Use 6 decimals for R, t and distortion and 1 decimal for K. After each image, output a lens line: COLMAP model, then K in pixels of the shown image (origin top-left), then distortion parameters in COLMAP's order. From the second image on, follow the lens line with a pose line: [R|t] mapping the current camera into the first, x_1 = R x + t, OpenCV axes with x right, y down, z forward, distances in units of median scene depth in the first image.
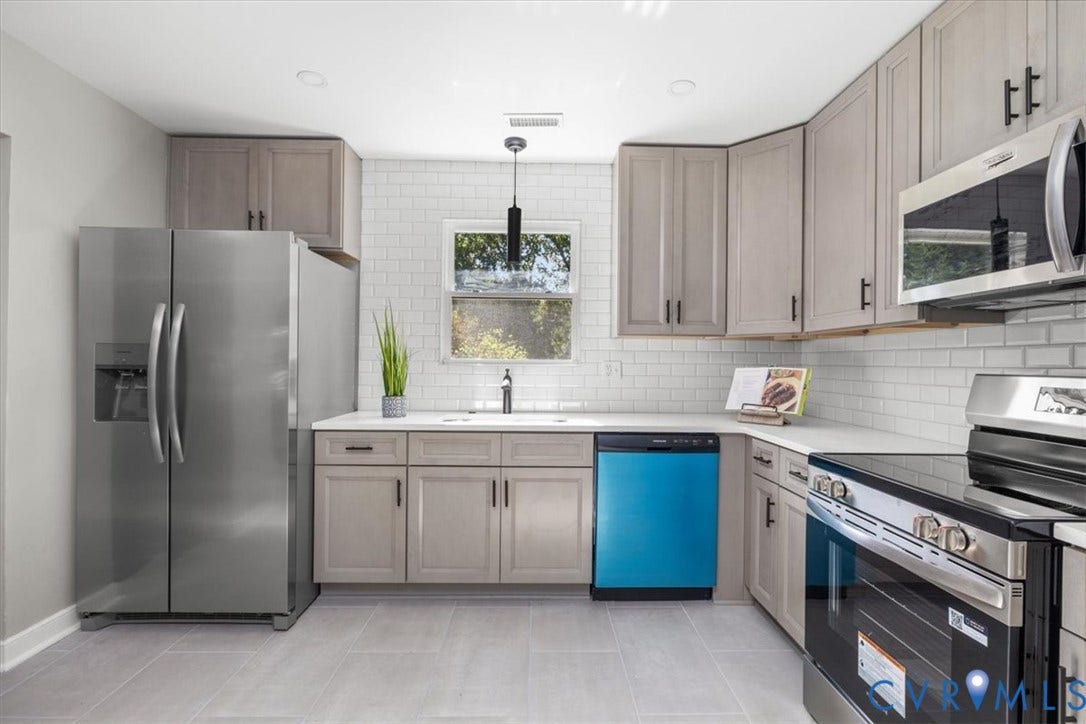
lens RADIAL K [[497.6, 0, 548.9], [0, 497.6, 363.0], [0, 0, 1]] dist [-0.004346, -0.000279]
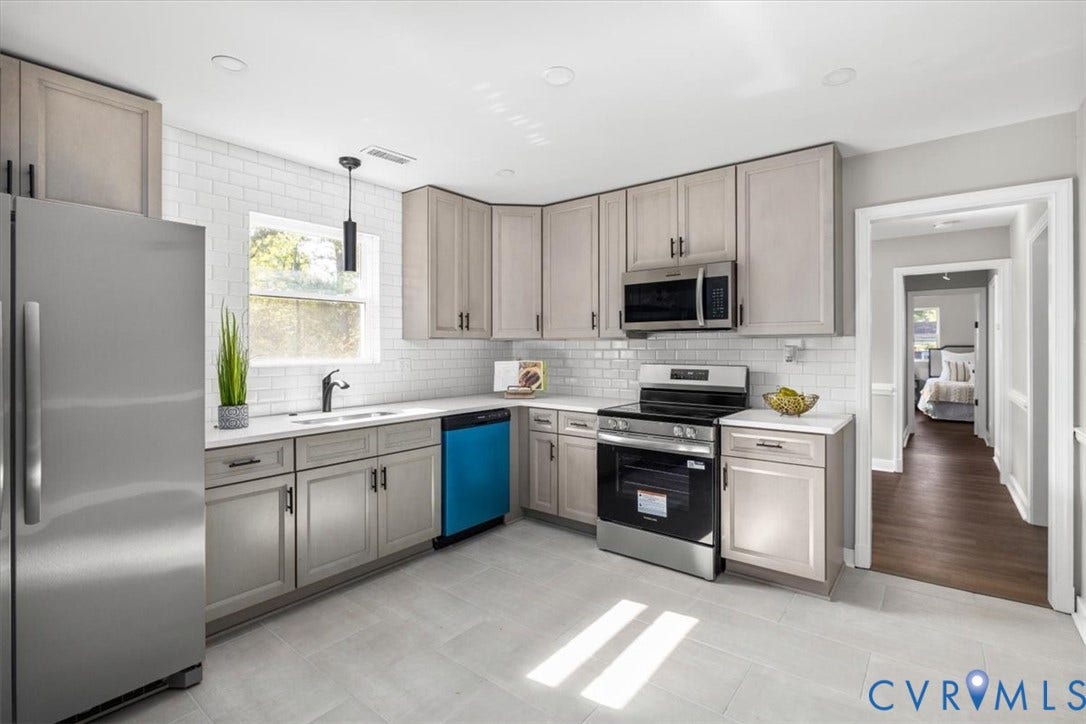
lens RADIAL K [[495.5, 0, 544.4], [0, 495.5, 347.1], [0, 0, 1]] dist [-0.004728, 0.000076]
pose [[0.643480, -0.011549, 0.765376, -0.687763], [0.009829, 0.999928, 0.006824, -0.043976], [-0.765400, 0.003132, 0.643547, -0.021440]]
